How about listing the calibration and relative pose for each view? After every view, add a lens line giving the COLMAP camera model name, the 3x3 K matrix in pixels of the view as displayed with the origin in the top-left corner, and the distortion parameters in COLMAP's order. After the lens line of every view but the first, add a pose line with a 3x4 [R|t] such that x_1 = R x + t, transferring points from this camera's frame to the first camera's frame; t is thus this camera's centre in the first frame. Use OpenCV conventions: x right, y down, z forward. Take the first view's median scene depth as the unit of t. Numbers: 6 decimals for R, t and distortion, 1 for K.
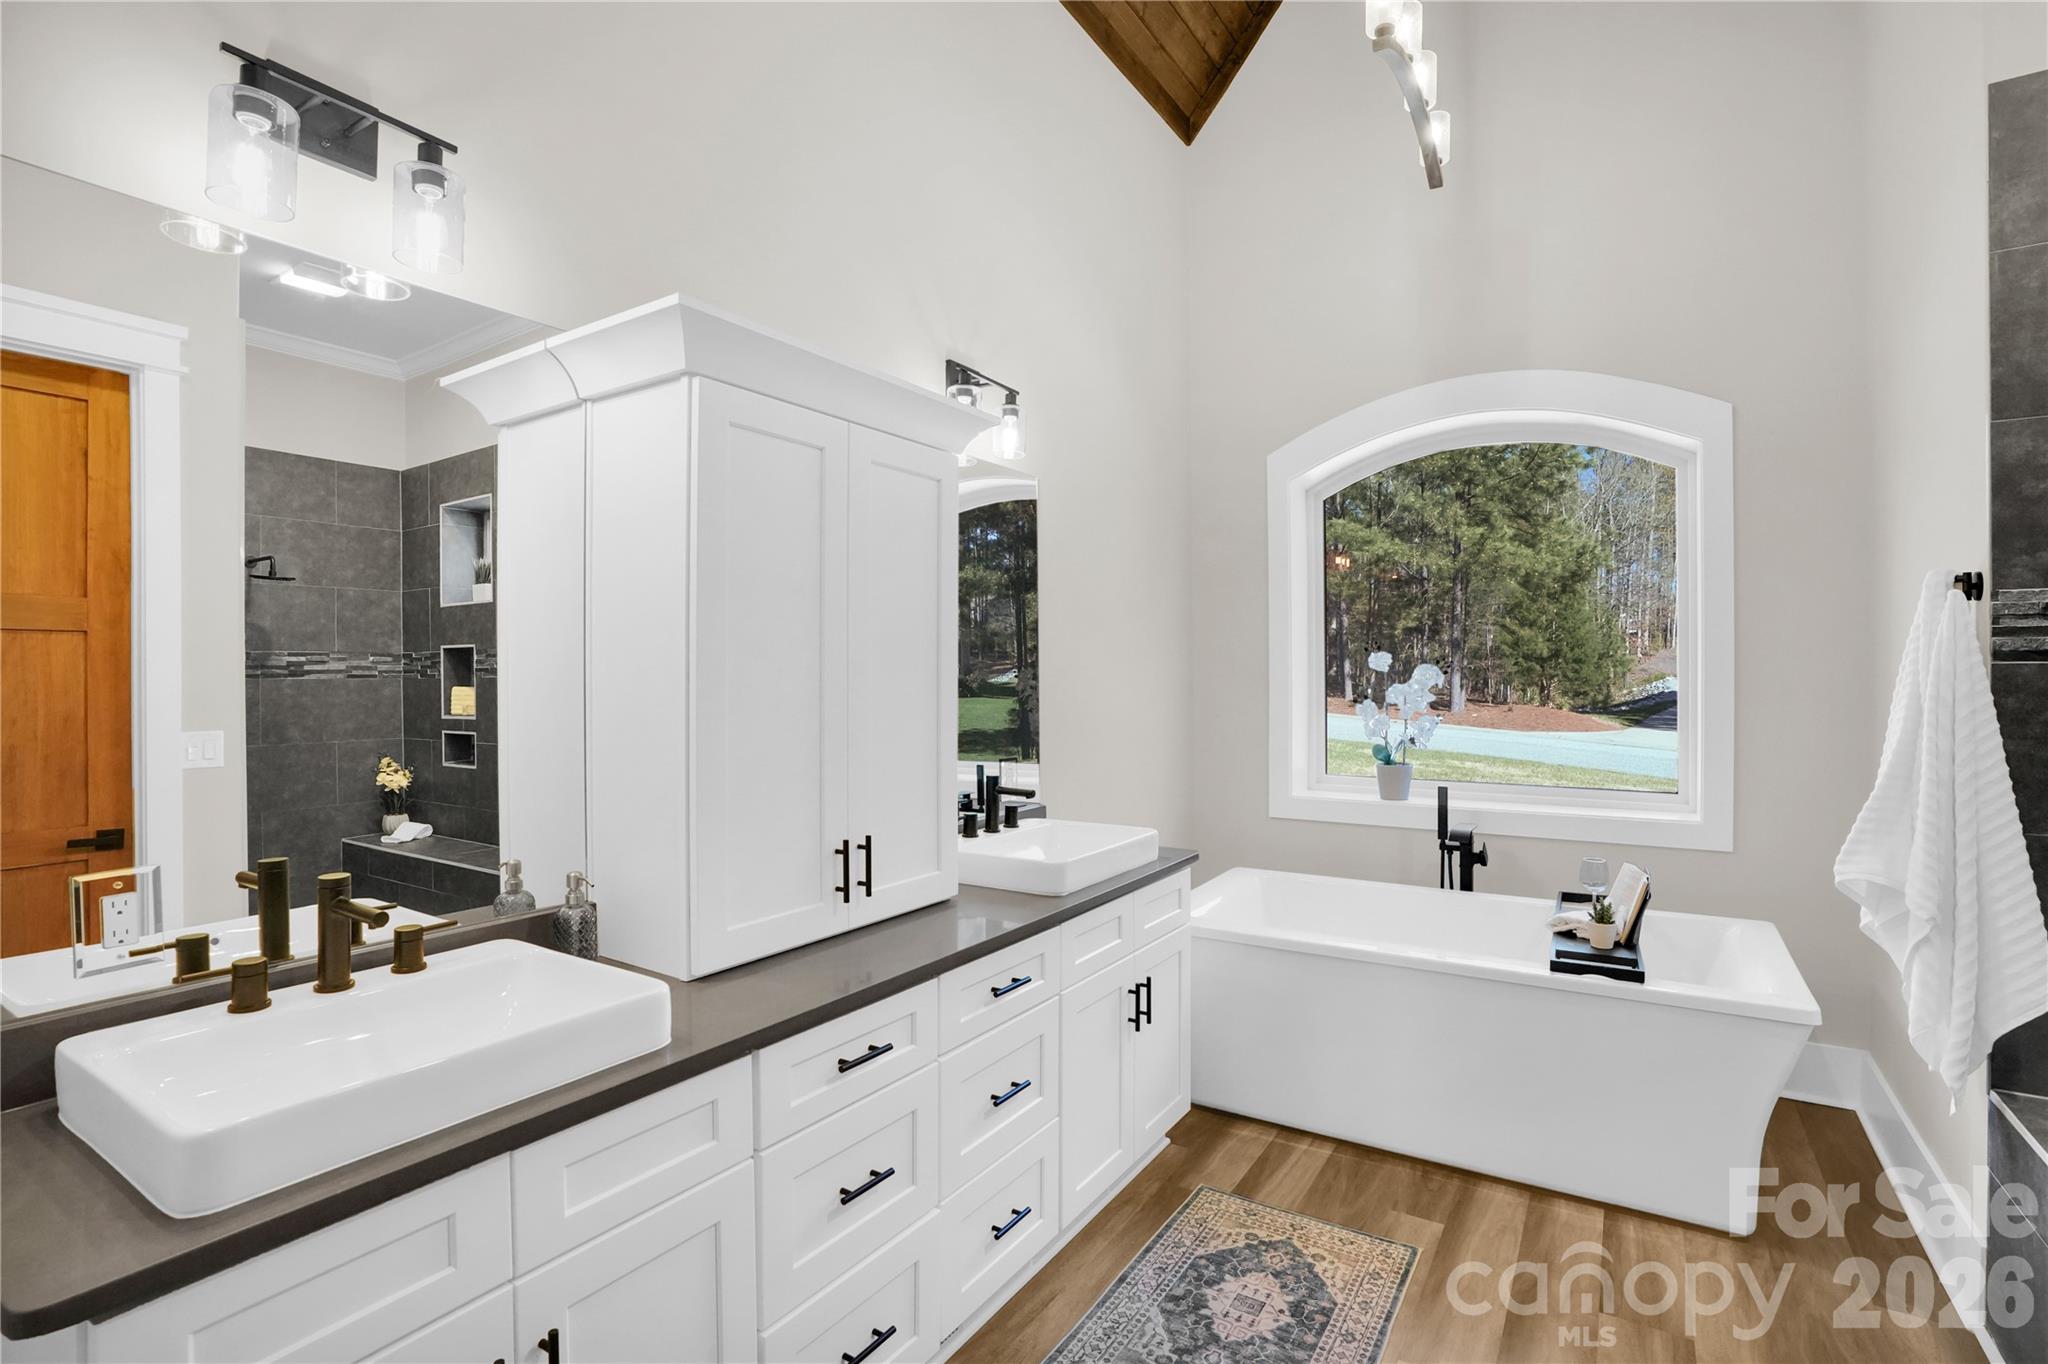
lens RADIAL K [[972.5, 0, 1016.3], [0, 972.5, 671.3], [0, 0, 1]] dist [-0.056878, 0.018974]
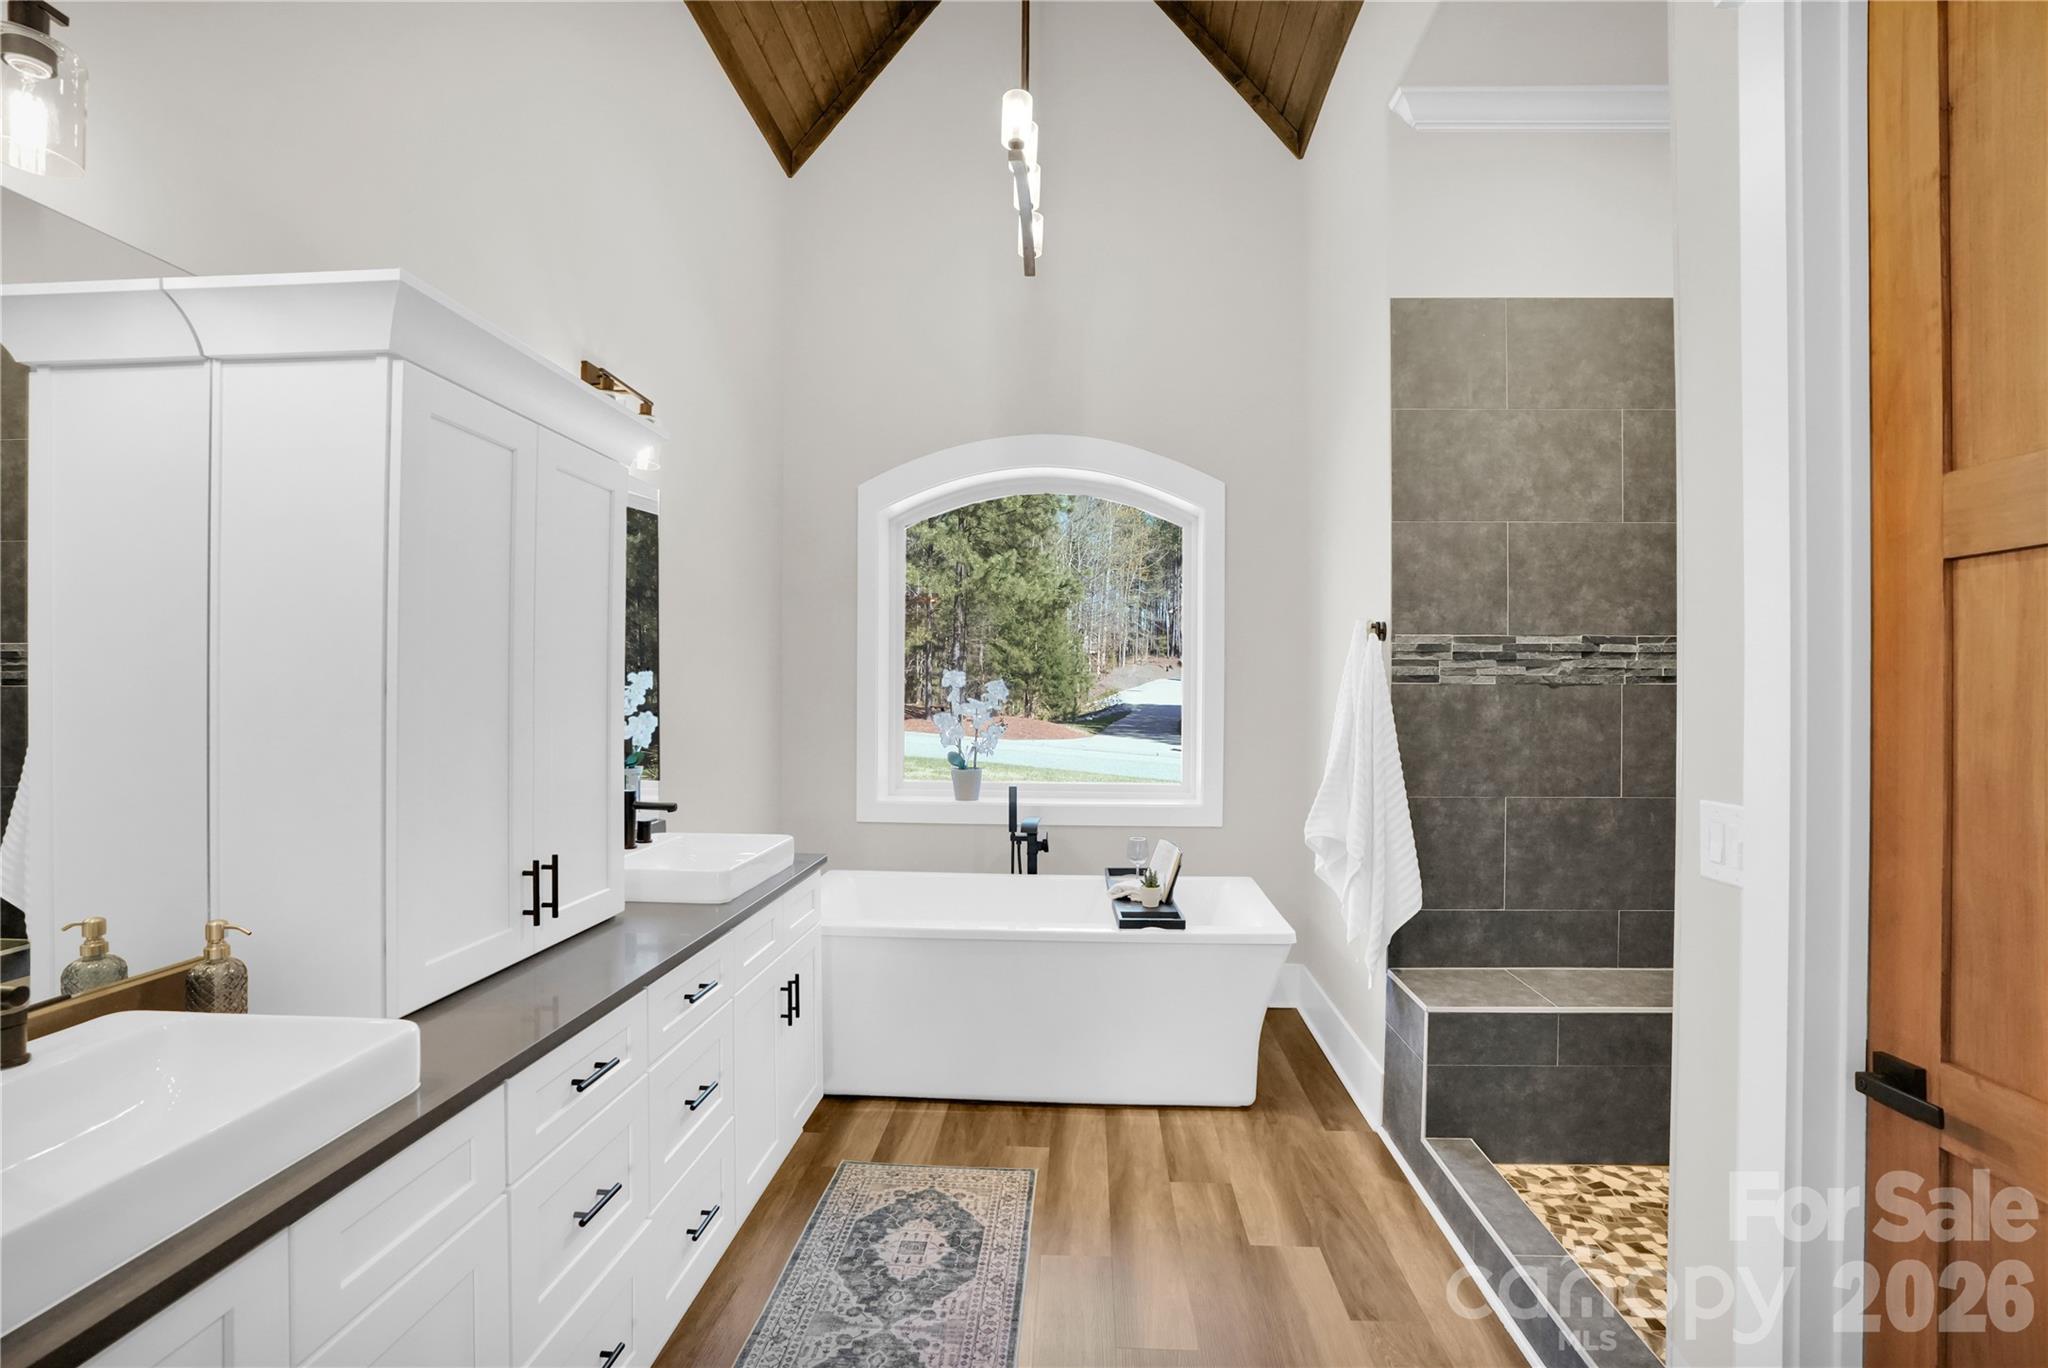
lens RADIAL K [[972.5, 0, 1022.9], [0, 972.5, 686.2], [0, 0, 1]] dist [-0.056878, 0.018974]
pose [[0.874644, 0.005479, 0.484735, -0.181106], [-0.006076, 0.999981, -0.000340, -0.000675], [-0.484728, -0.002648, 0.874661, -0.051236]]
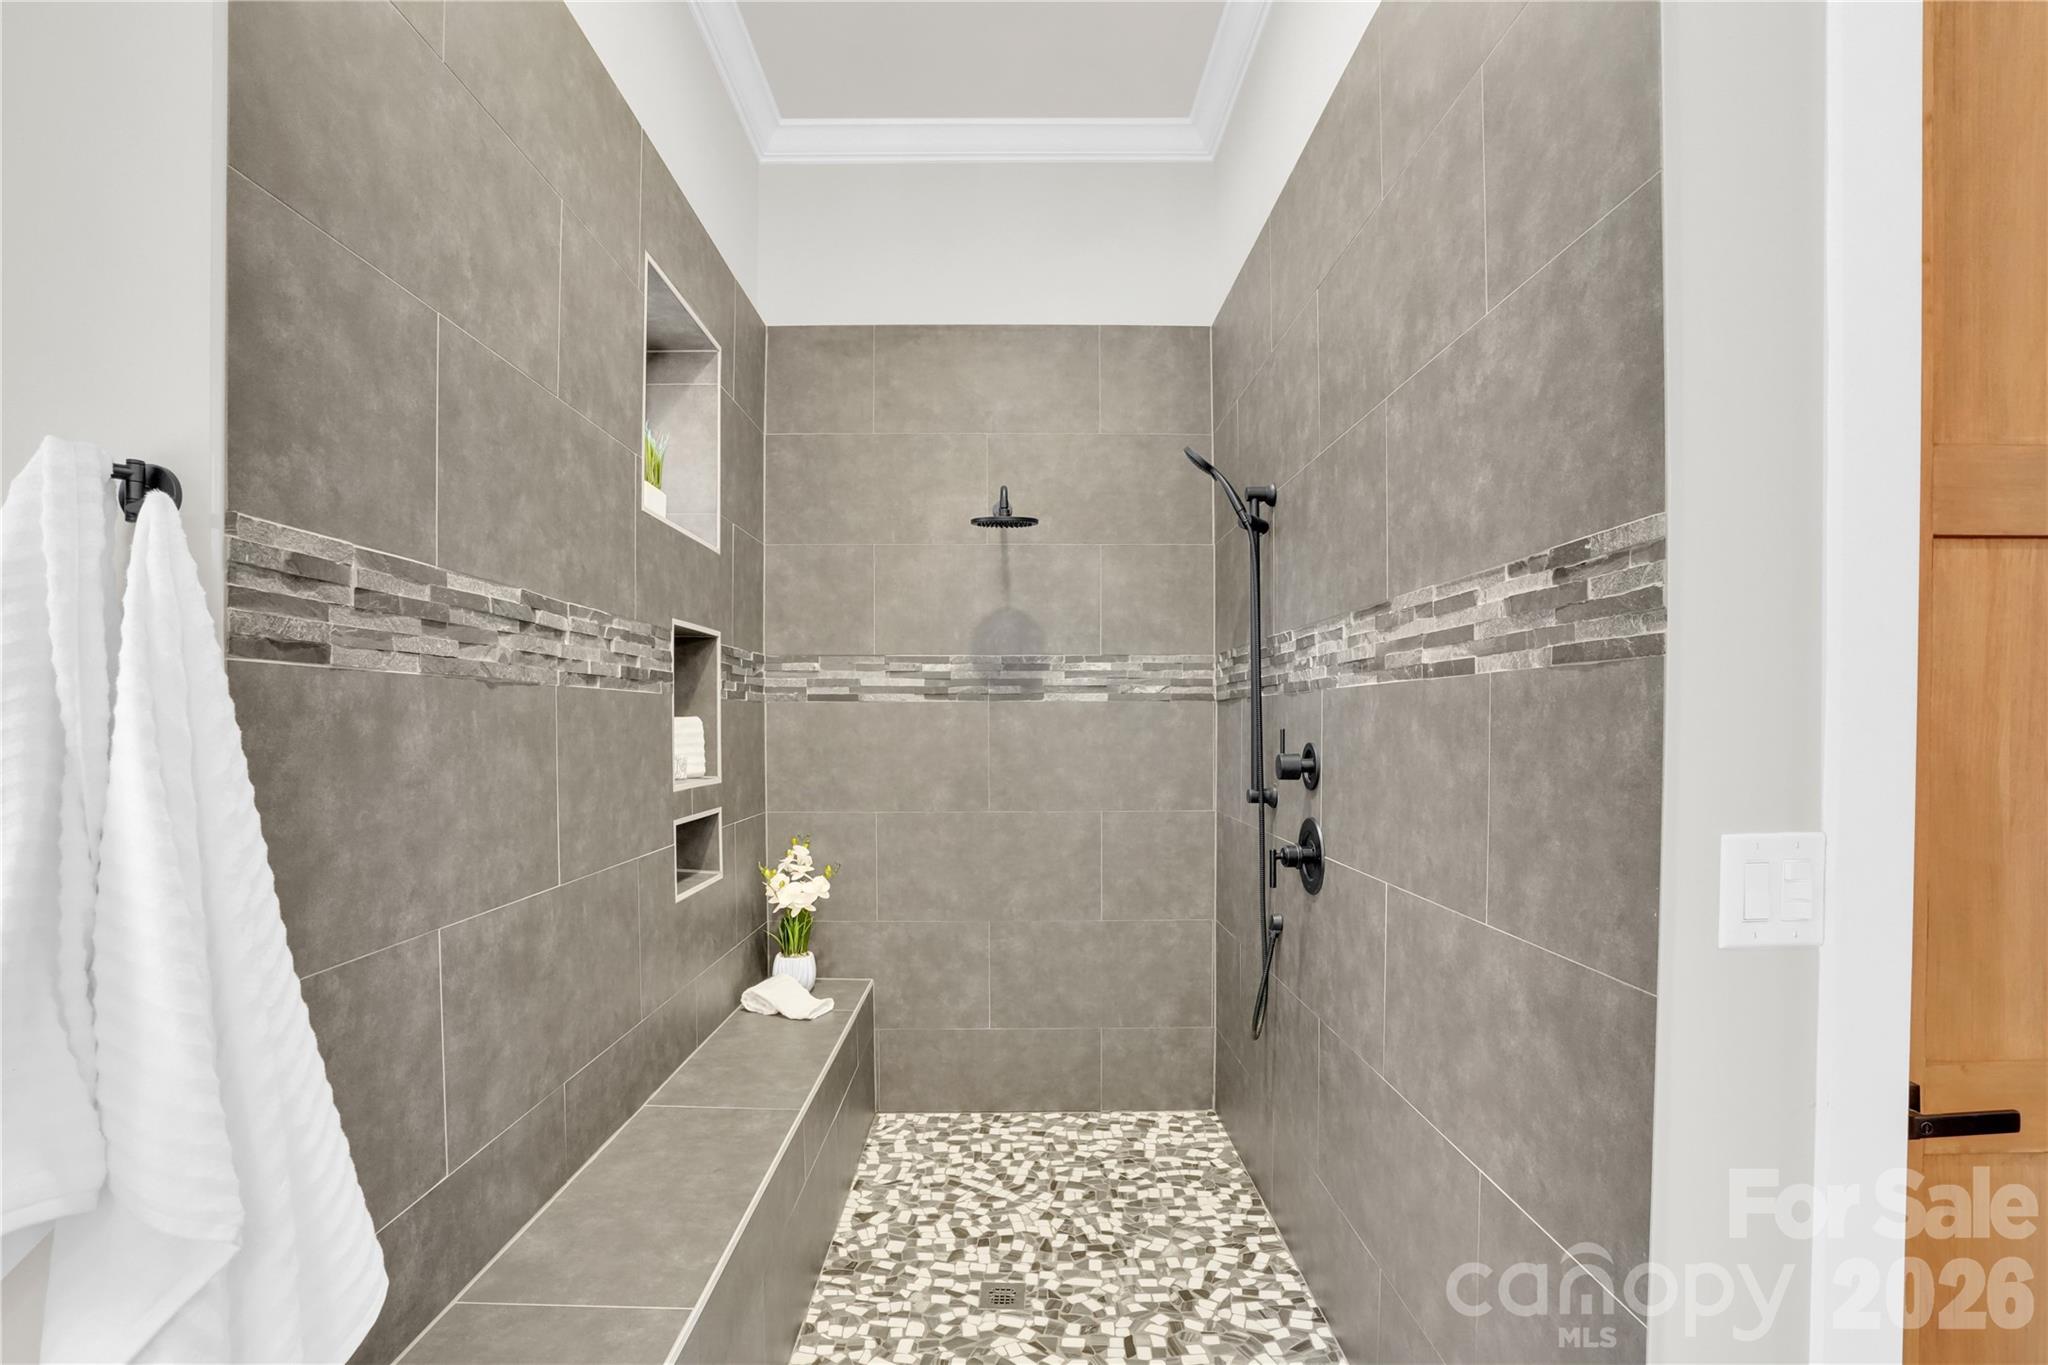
lens RADIAL K [[972.5, 0, 1017.9], [0, 972.5, 741.0], [0, 0, 1]] dist [-0.056878, 0.018974]
pose [[-0.548018, -0.011148, 0.836392, 0.338278], [0.002691, 0.999883, 0.015090, 0.023120], [-0.836462, 0.010520, -0.547924, 0.775233]]
